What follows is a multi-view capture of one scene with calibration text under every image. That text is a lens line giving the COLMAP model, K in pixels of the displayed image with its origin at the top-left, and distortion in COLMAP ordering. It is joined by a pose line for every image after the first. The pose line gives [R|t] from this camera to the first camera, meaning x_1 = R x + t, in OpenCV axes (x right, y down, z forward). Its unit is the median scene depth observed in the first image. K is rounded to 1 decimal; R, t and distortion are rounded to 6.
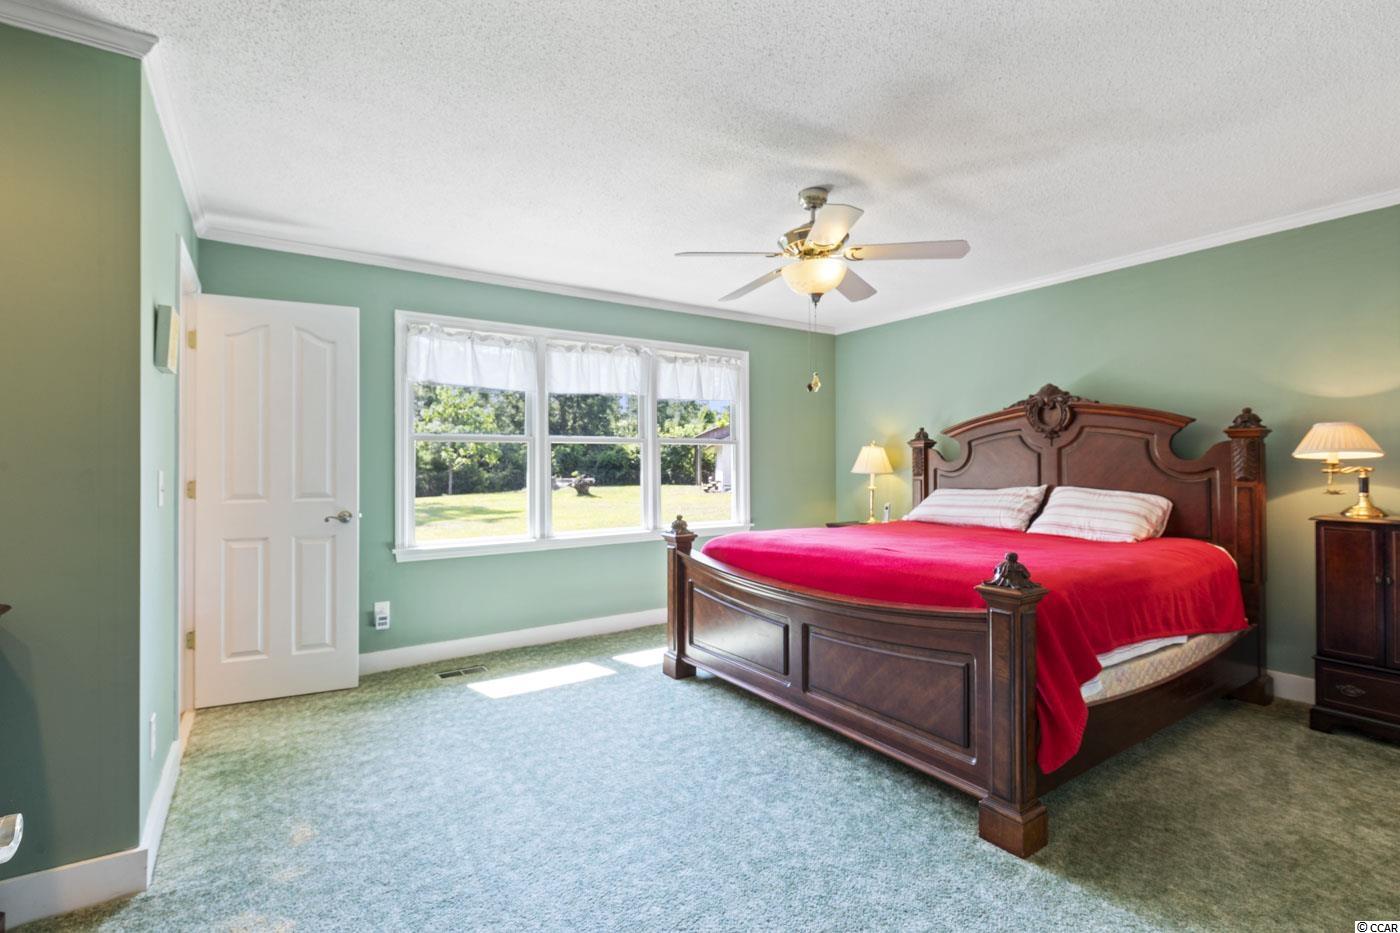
lens RADIAL K [[635.3, 0, 695.6], [0, 635.3, 462.9], [0, 0, 1]] dist [0.001212, -0.001423]
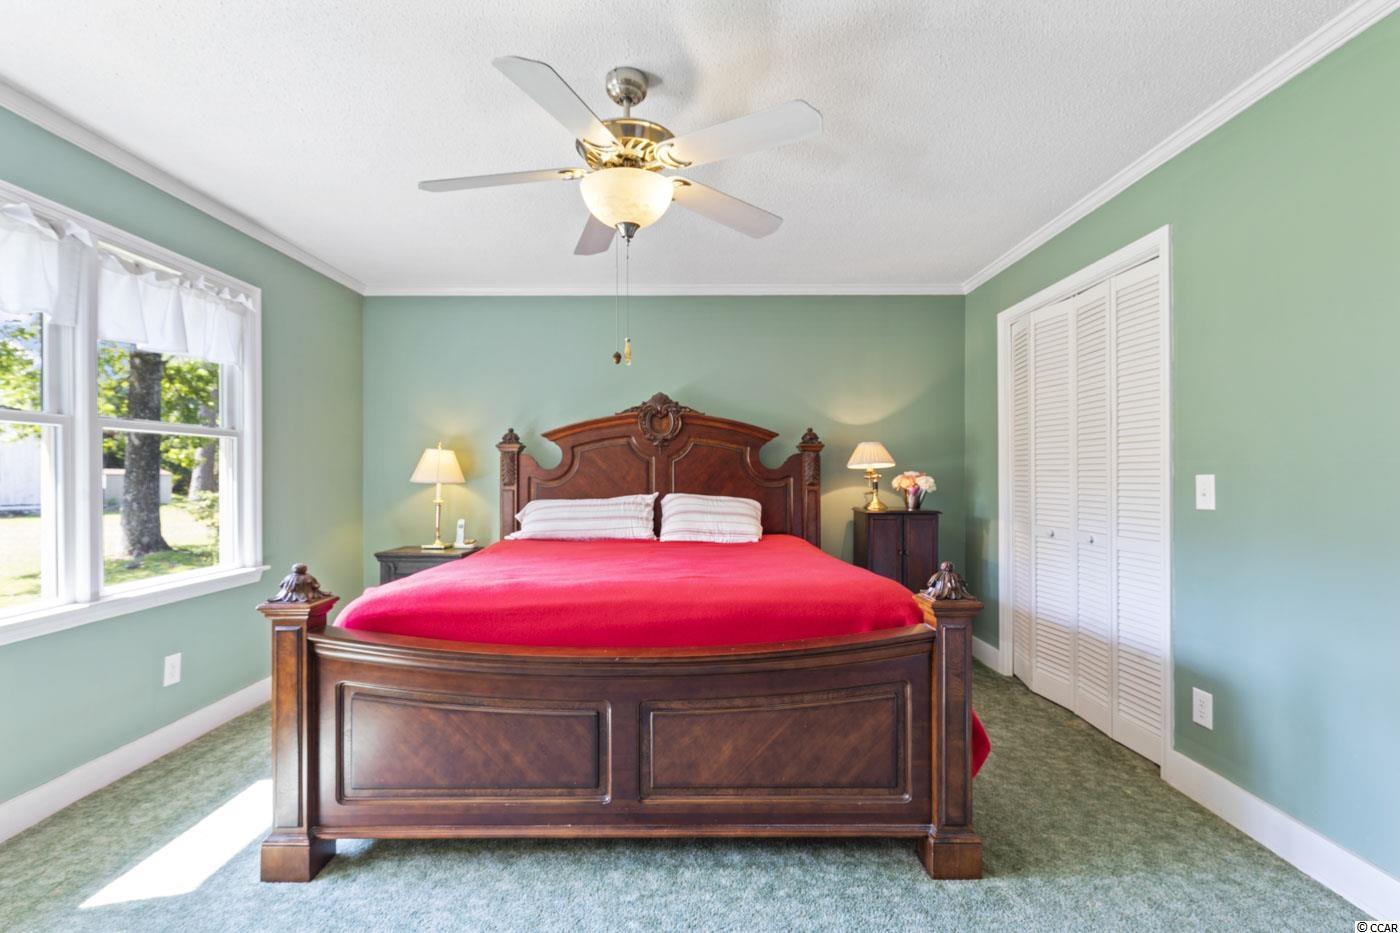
lens RADIAL K [[635.3, 0, 692.4], [0, 635.3, 474.0], [0, 0, 1]] dist [0.001212, -0.001423]
pose [[0.560025, 0.003130, 0.828470, -0.281920], [-0.002981, 0.999994, -0.001764, 0.007741], [-0.828470, -0.001482, 0.560031, 0.441254]]
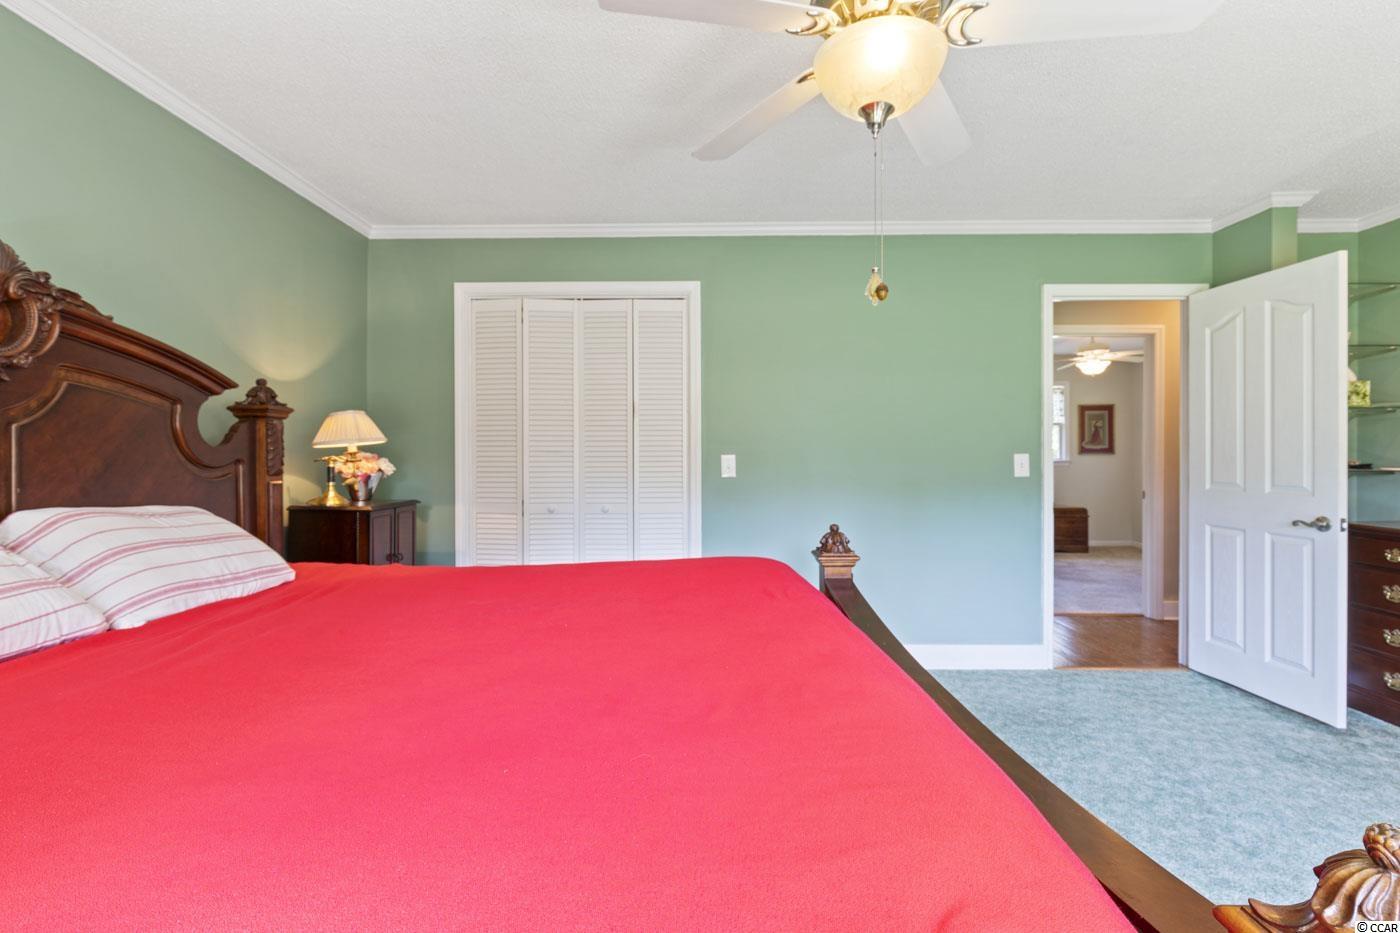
lens RADIAL K [[635.3, 0, 691.7], [0, 635.3, 457.3], [0, 0, 1]] dist [0.001212, -0.001423]
pose [[-0.826179, 0.001151, 0.563406, 0.021715], [0.004142, 0.999983, 0.004031, 0.005442], [-0.563392, 0.005664, -0.826170, 1.210331]]
